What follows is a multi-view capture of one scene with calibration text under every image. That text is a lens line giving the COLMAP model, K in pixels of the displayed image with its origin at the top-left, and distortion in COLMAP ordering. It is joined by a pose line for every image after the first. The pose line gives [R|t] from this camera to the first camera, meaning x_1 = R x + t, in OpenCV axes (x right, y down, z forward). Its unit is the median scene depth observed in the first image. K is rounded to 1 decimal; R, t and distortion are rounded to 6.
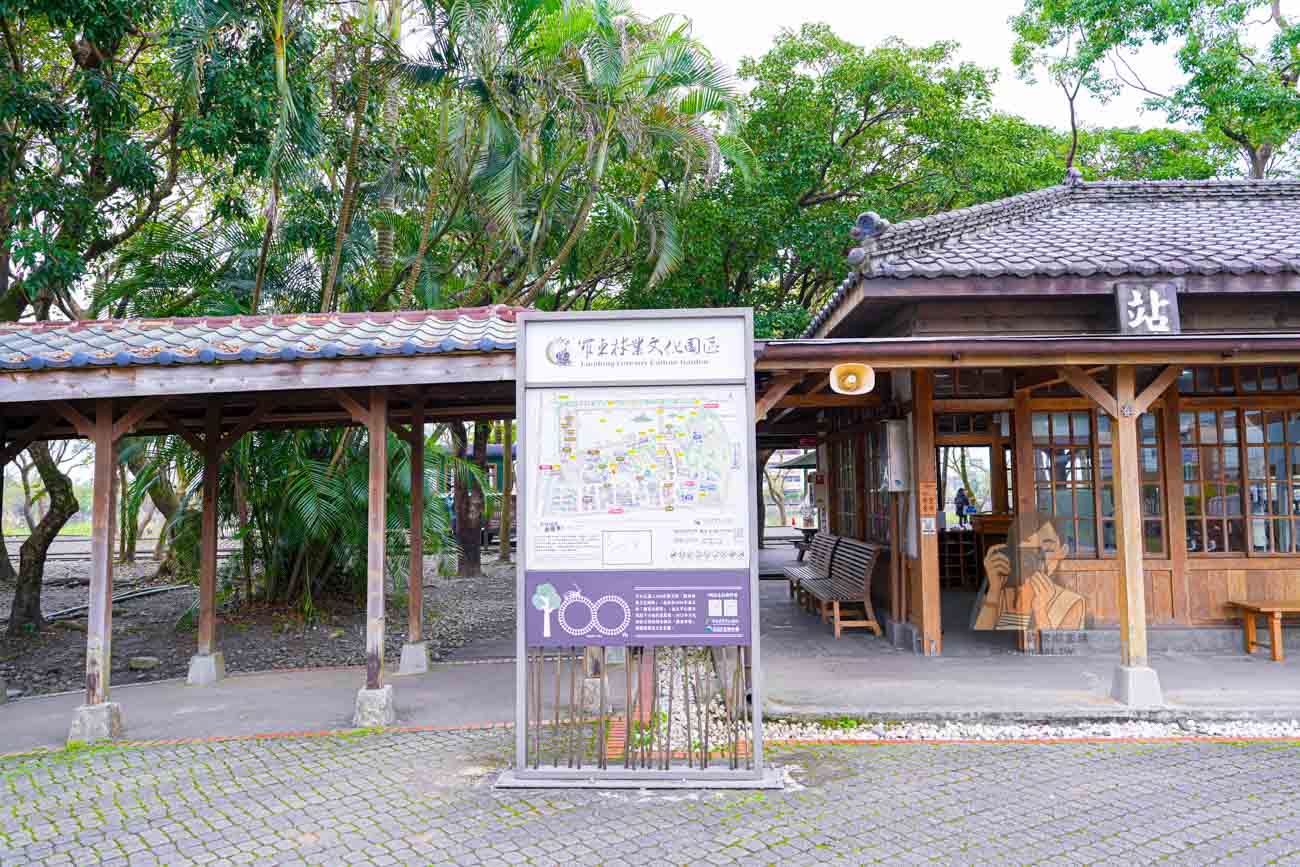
lens RADIAL K [[874.6, 0, 660.4], [0, 874.6, 432.9], [0, 0, 1]] dist [0.004453, -0.006628]
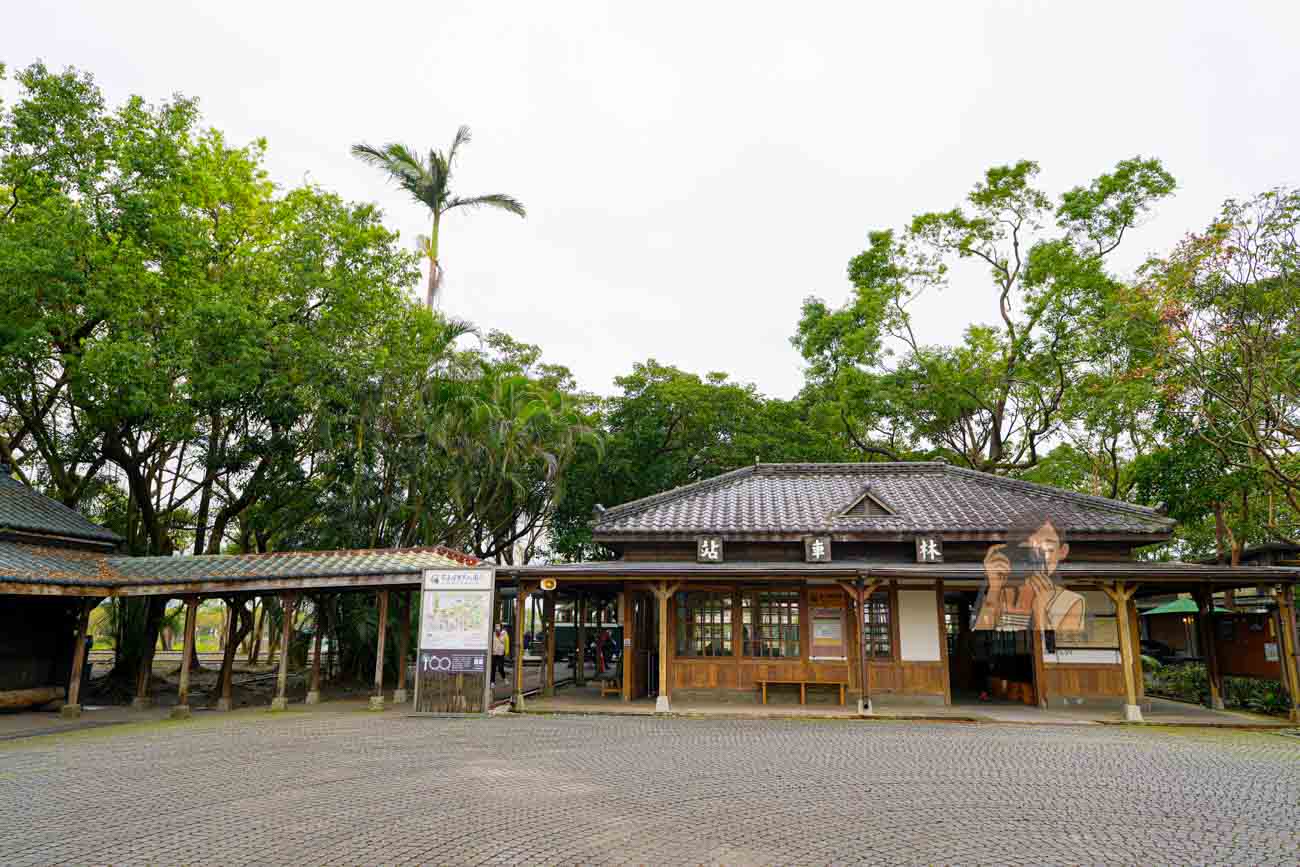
lens RADIAL K [[874.6, 0, 652.8], [0, 874.6, 431.1], [0, 0, 1]] dist [0.004453, -0.006628]
pose [[0.996120, -0.001281, -0.087999, 0.814501], [-0.011766, 0.988981, -0.147577, -0.140431], [0.087218, 0.148040, 0.985128, -1.833530]]
